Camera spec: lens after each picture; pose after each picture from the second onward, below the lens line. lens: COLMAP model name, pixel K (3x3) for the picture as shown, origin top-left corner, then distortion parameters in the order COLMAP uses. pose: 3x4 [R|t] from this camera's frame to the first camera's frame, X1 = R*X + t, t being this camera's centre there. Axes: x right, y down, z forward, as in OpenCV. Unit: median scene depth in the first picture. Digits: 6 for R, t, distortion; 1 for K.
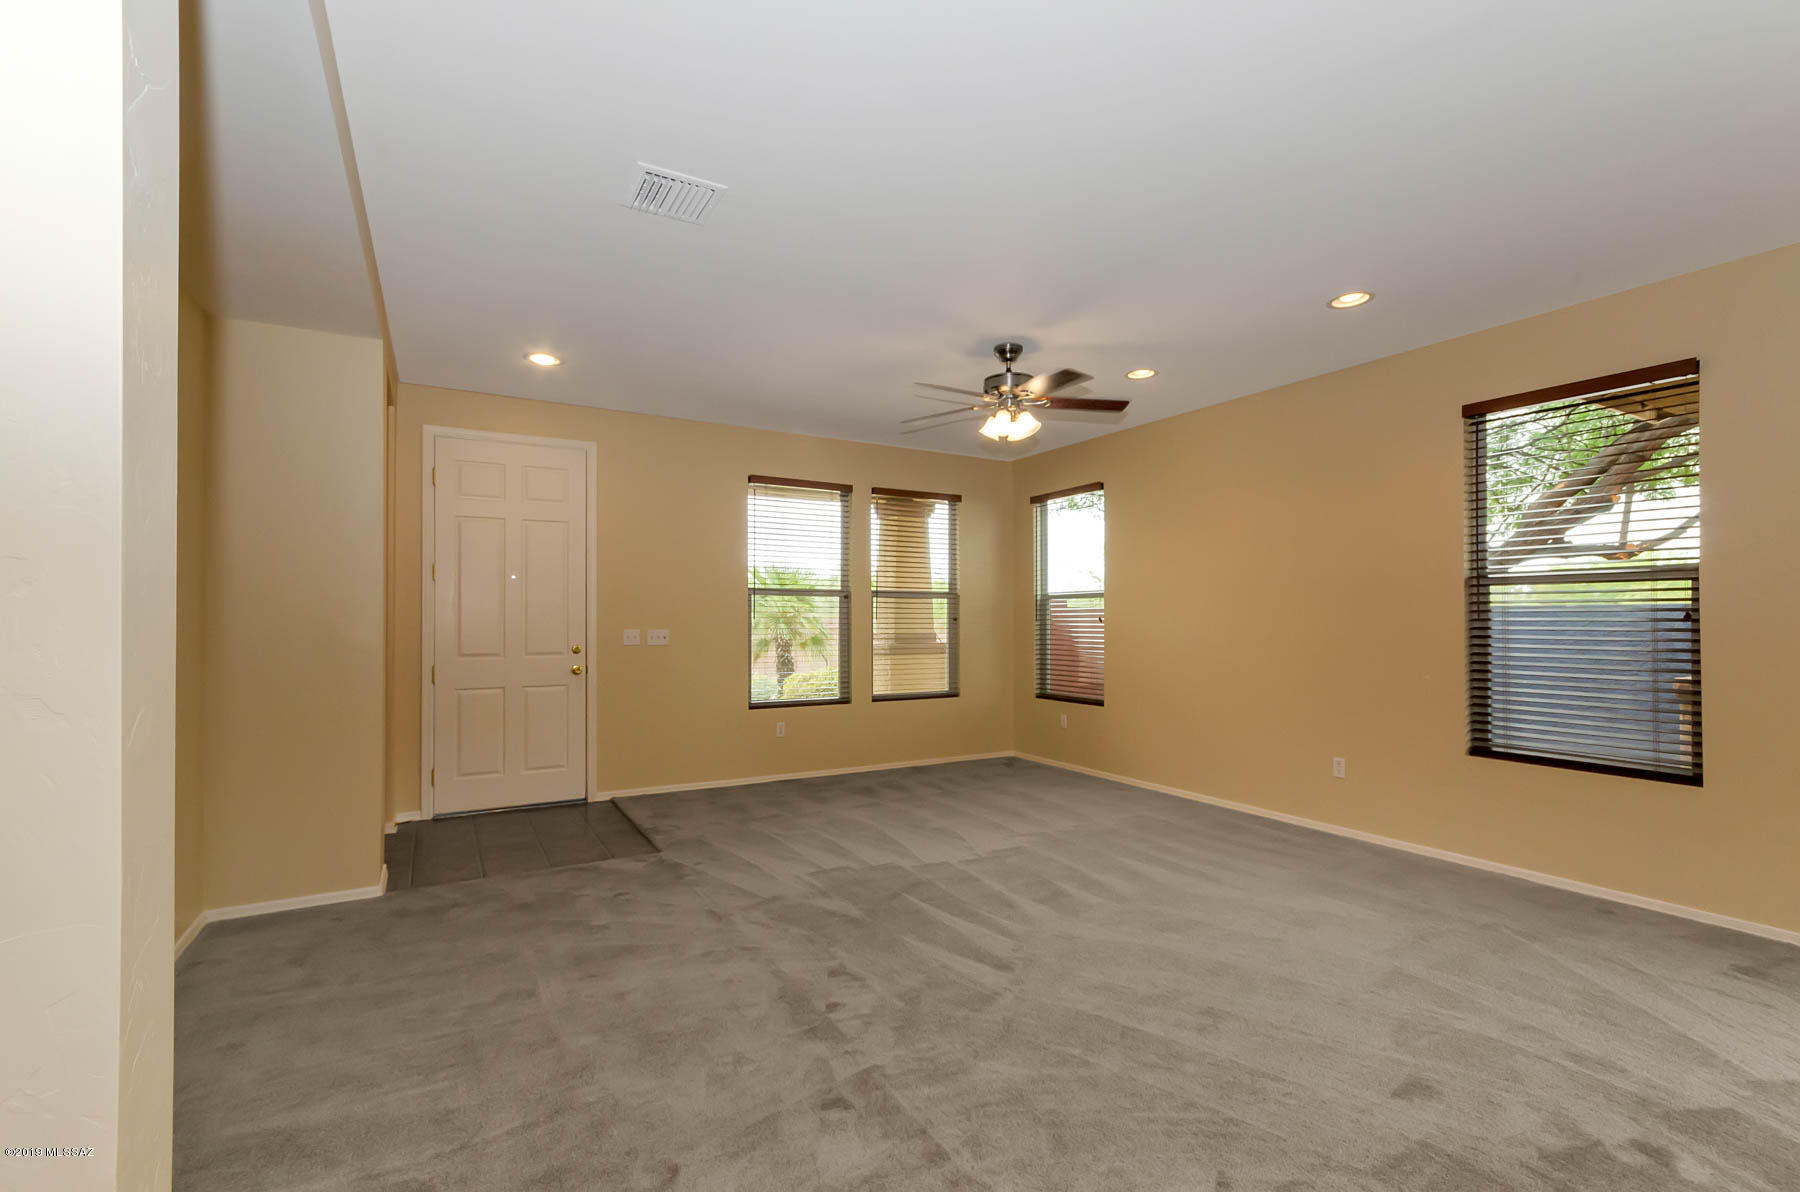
lens RADIAL K [[816.7, 0, 898.8], [0, 816.7, 600.1], [0, 0, 1]] dist [0.031553, -0.003421]
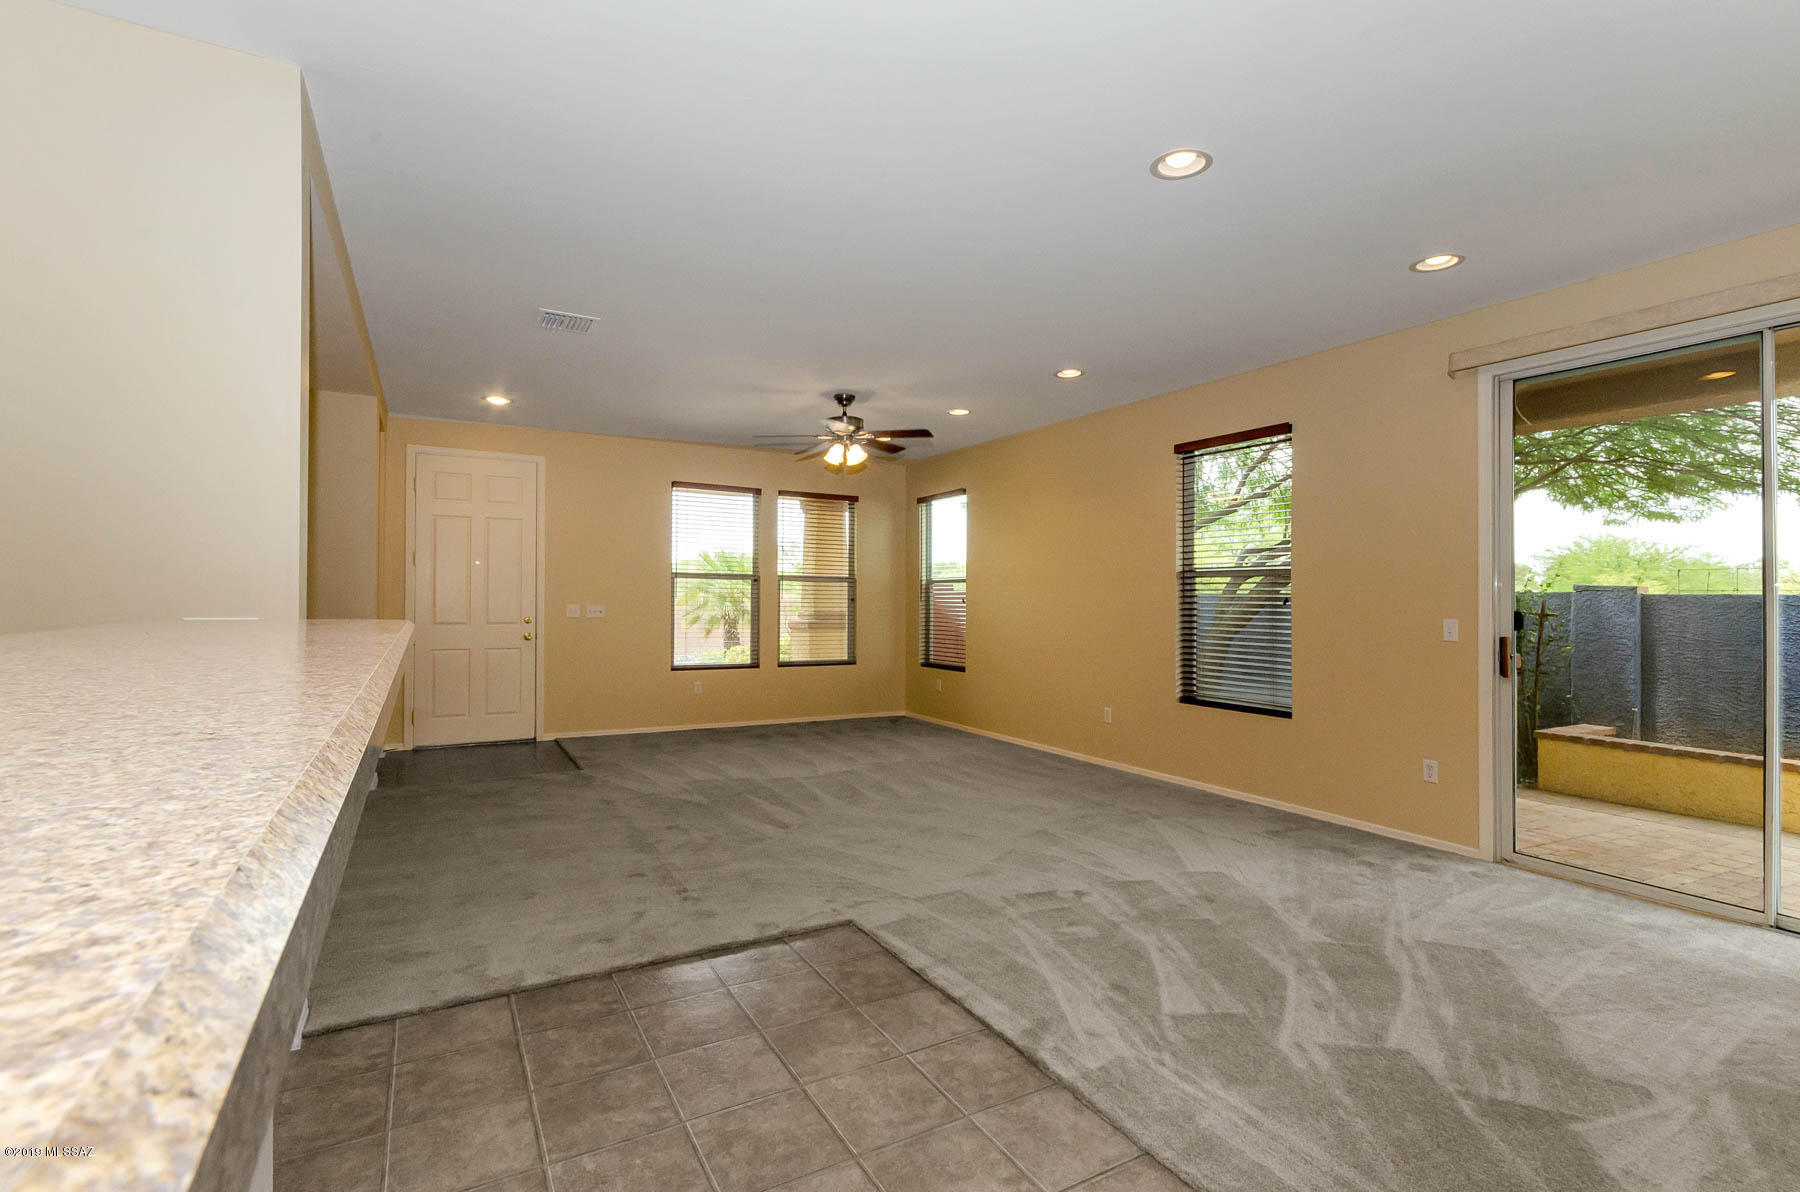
lens RADIAL K [[816.7, 0, 890.7], [0, 816.7, 588.5], [0, 0, 1]] dist [0.031553, -0.003421]
pose [[0.999961, 0.008793, -0.000066, 0.206984], [-0.008793, 0.999921, 0.008956, -0.006934], [0.000145, -0.008955, 0.999960, -0.331951]]
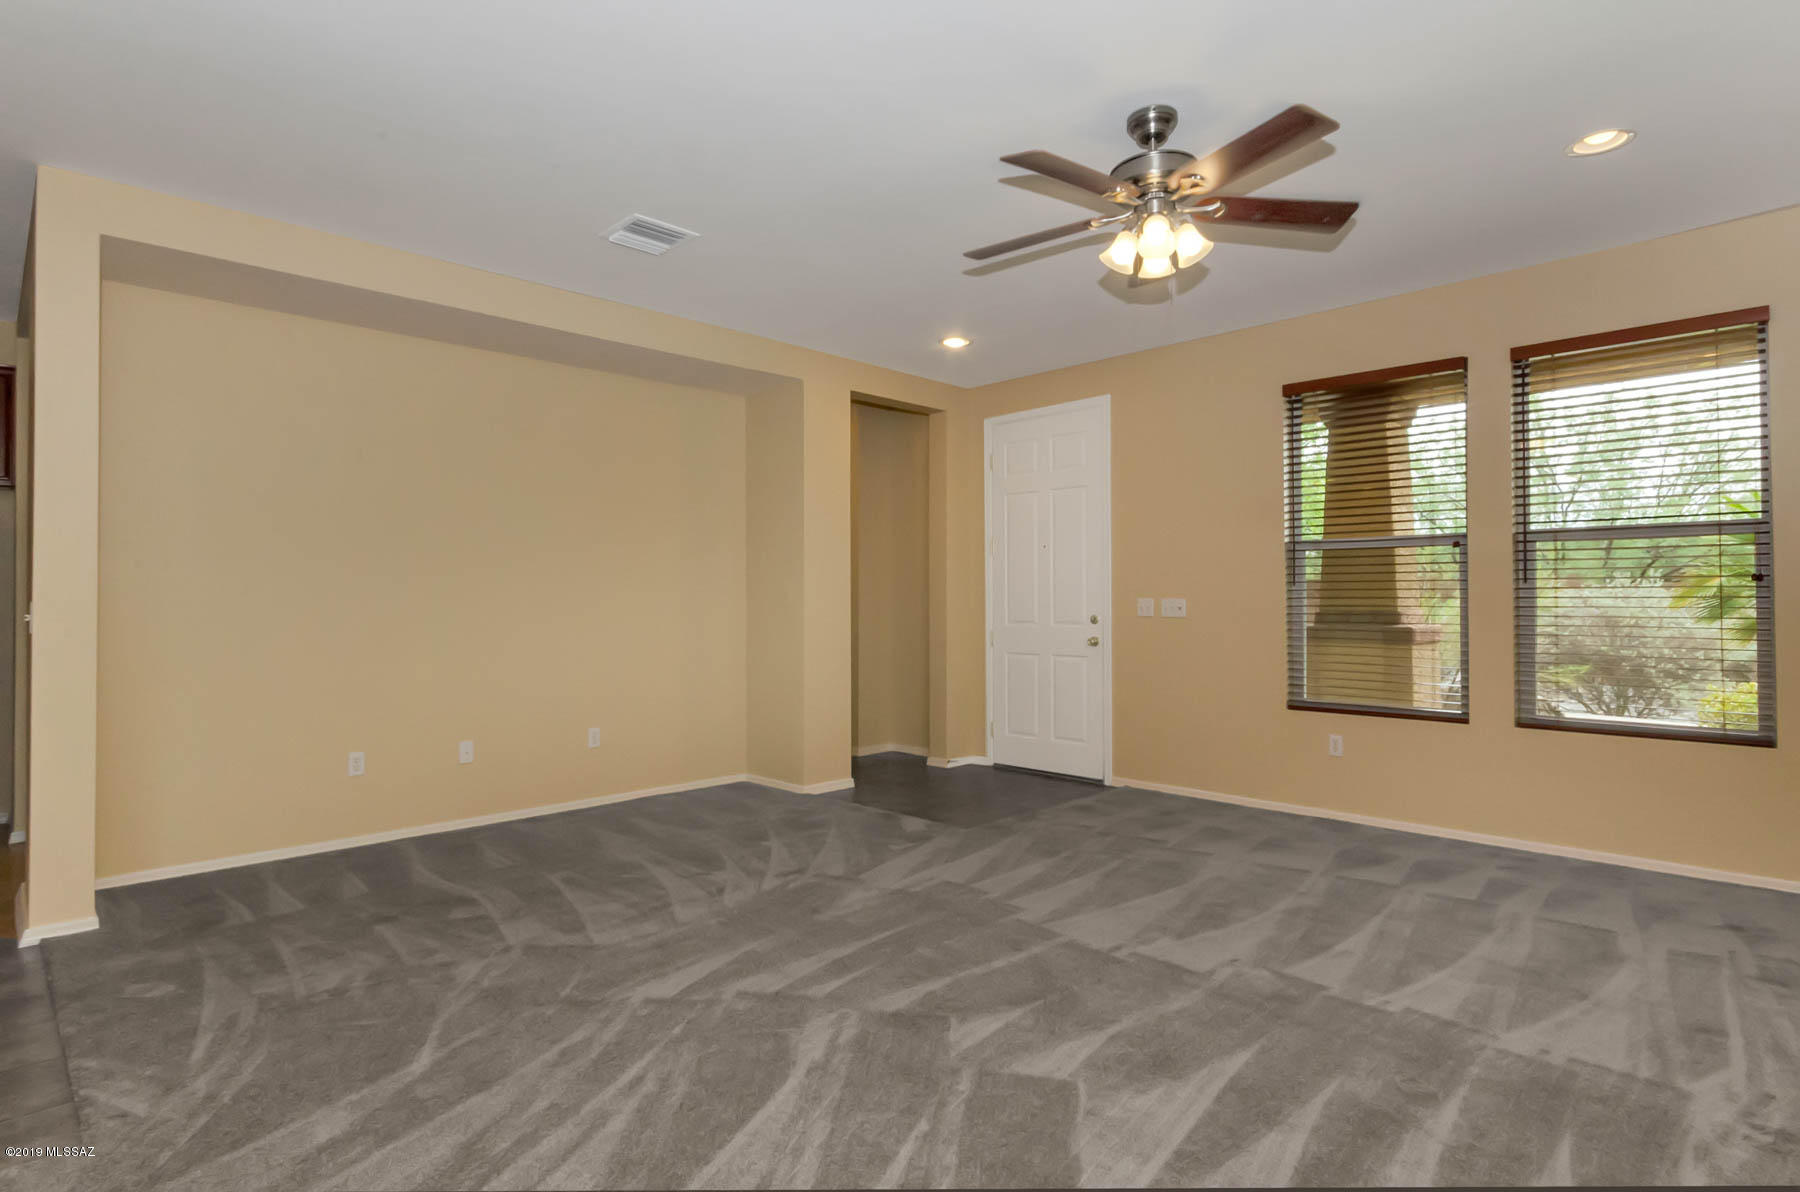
lens RADIAL K [[932.2, 0, 893.1], [0, 932.2, 593.9], [0, 0, 1]] dist [0.037287, 0.000588]
pose [[0.249870, -0.007977, -0.968246, 0.732660], [0.031145, 0.999515, -0.000197, 0.028591], [0.967778, -0.030106, 0.249997, 0.632964]]
